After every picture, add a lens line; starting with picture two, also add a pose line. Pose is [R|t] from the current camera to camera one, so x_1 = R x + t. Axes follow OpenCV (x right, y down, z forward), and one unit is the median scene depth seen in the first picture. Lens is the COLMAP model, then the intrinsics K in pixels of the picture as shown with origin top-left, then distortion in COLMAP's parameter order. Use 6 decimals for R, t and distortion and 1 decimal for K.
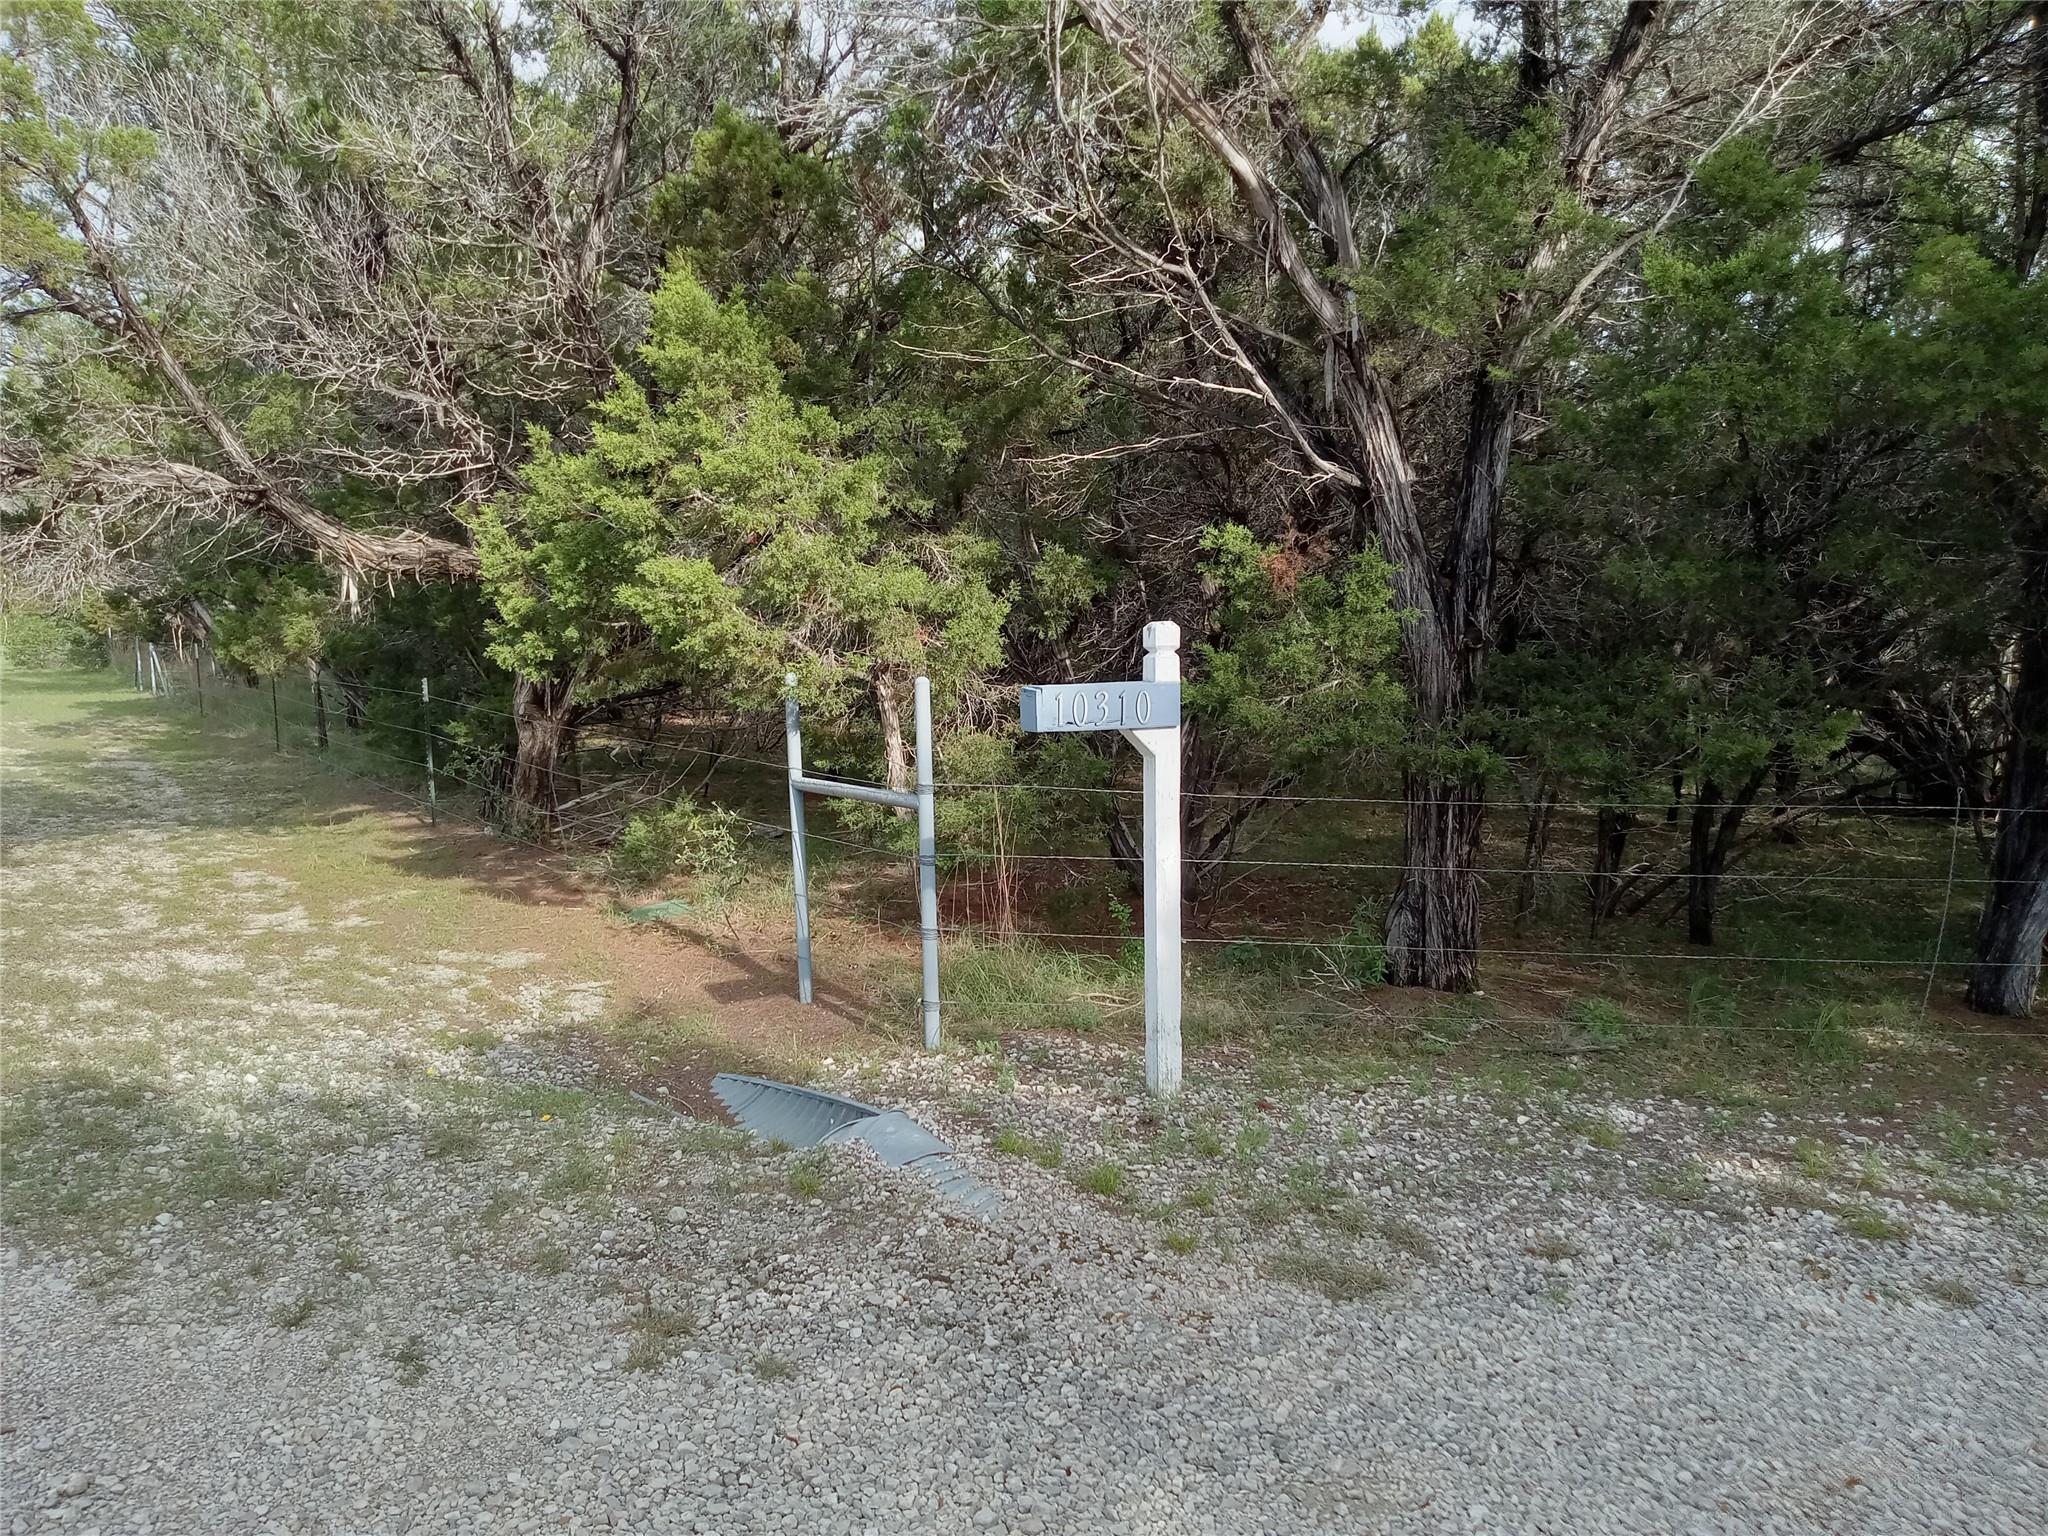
lens RADIAL K [[1509.6, 0, 1023.1], [0, 1509.6, 767.1], [0, 0, 1]] dist [-0.013867, -0.013111]
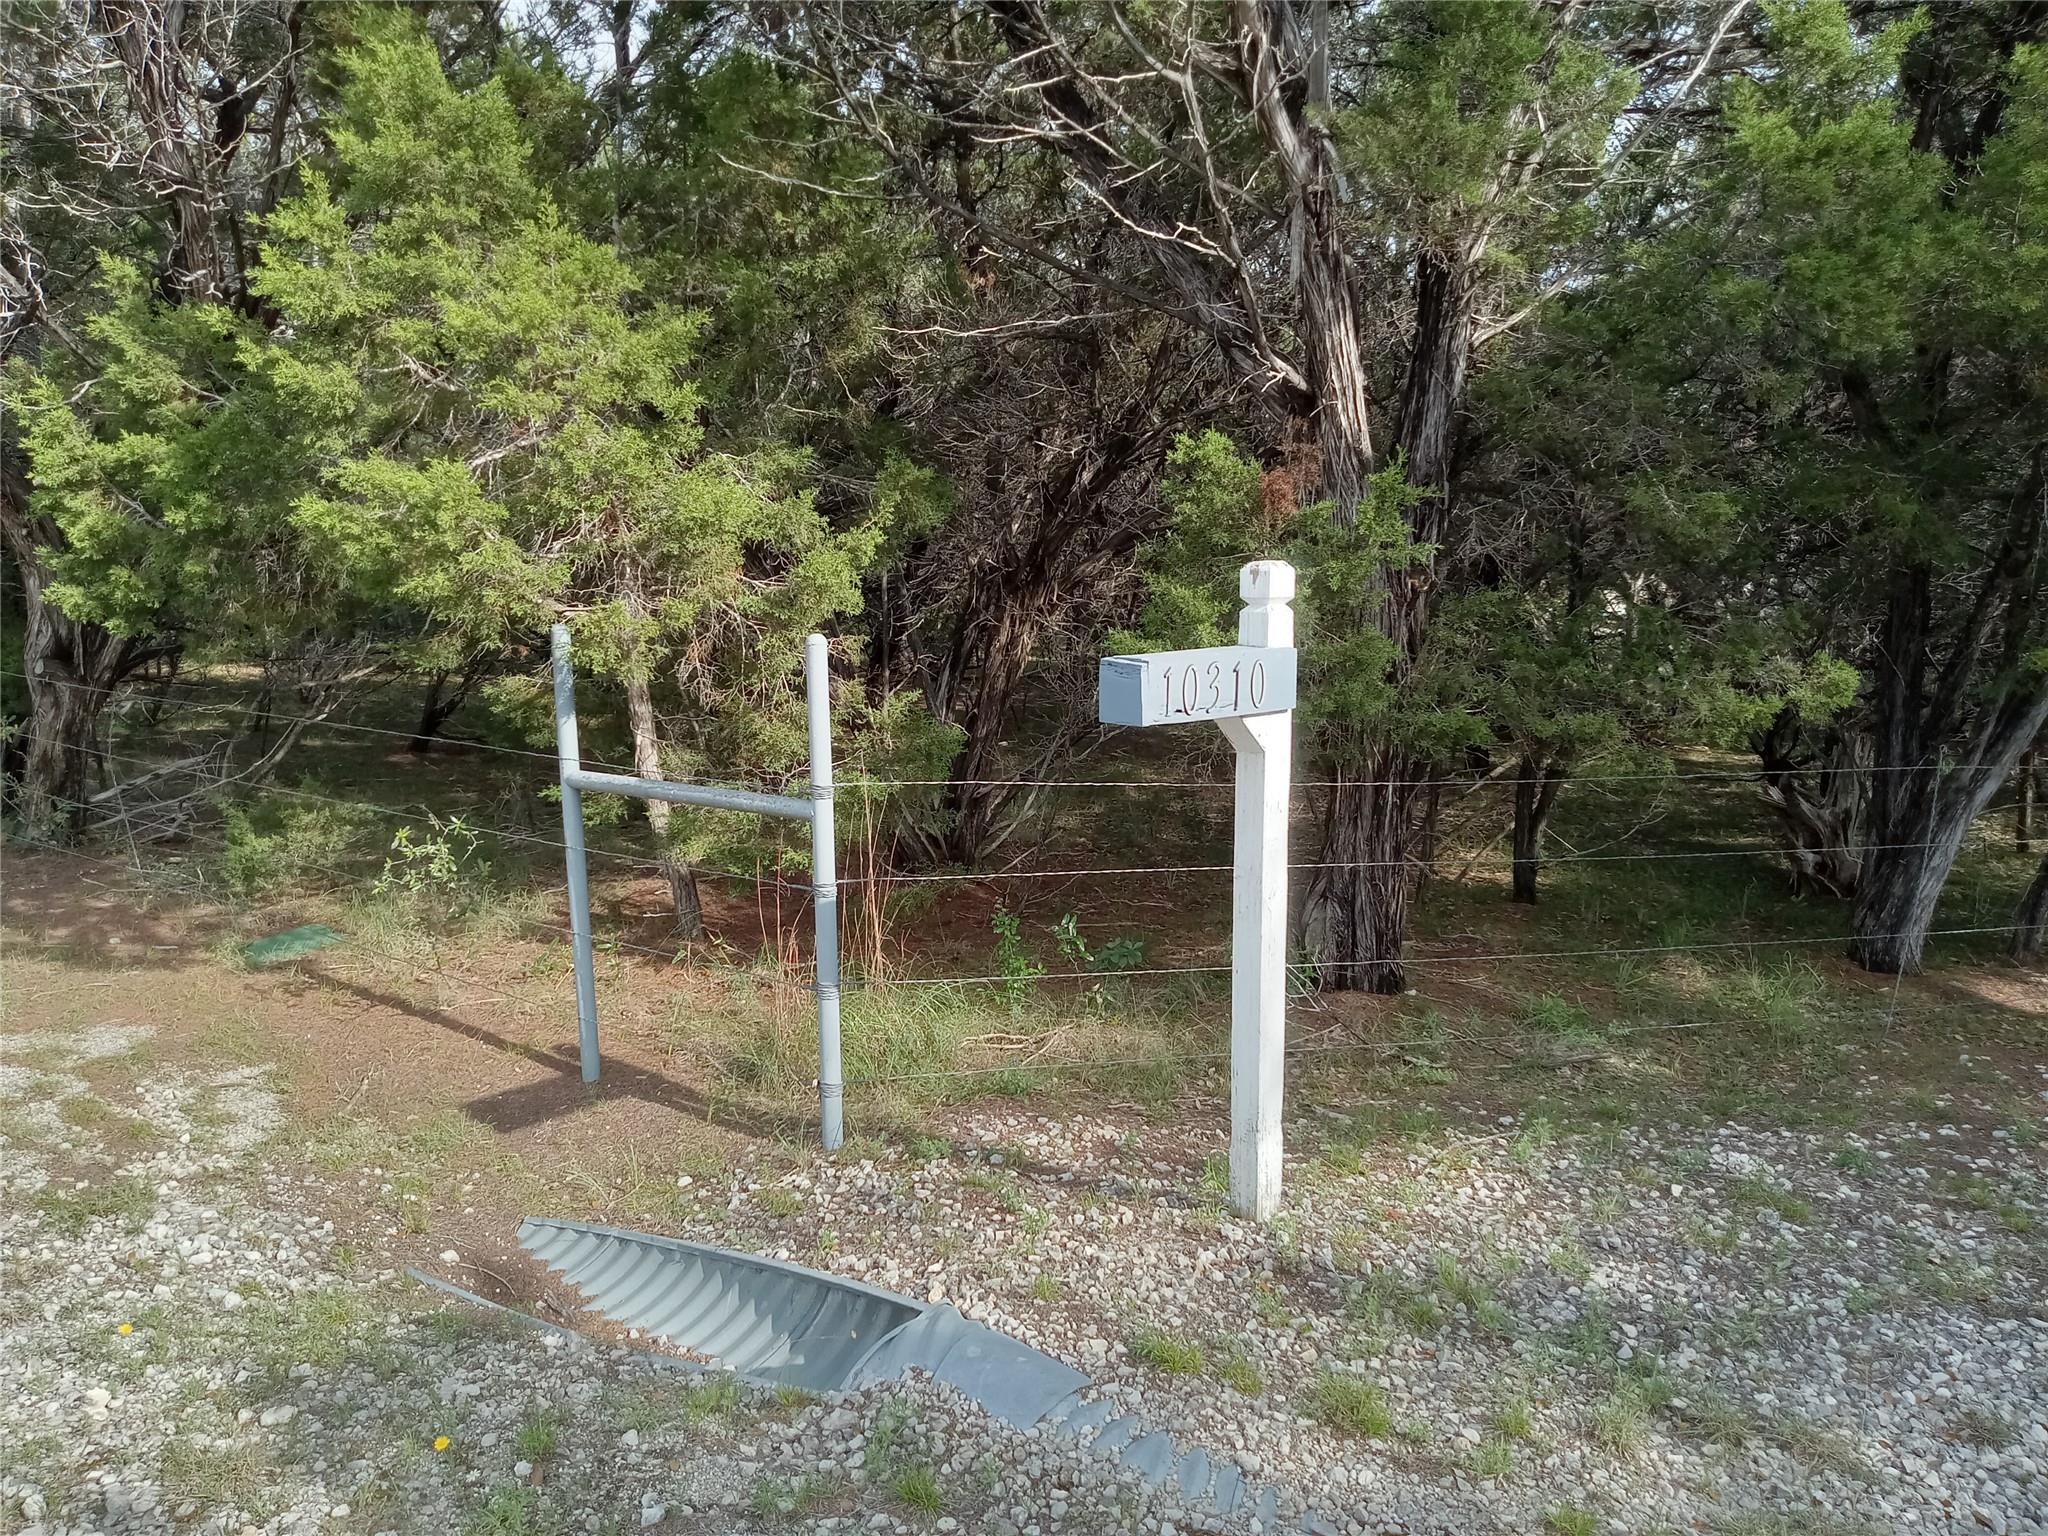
lens RADIAL K [[1509.6, 0, 1025.9], [0, 1509.6, 765.2], [0, 0, 1]] dist [-0.013867, -0.013111]
pose [[0.950675, -0.035883, 0.308106, -0.174555], [0.021670, 0.998542, 0.049430, -0.028411], [-0.309430, -0.040315, 0.950067, 0.267084]]
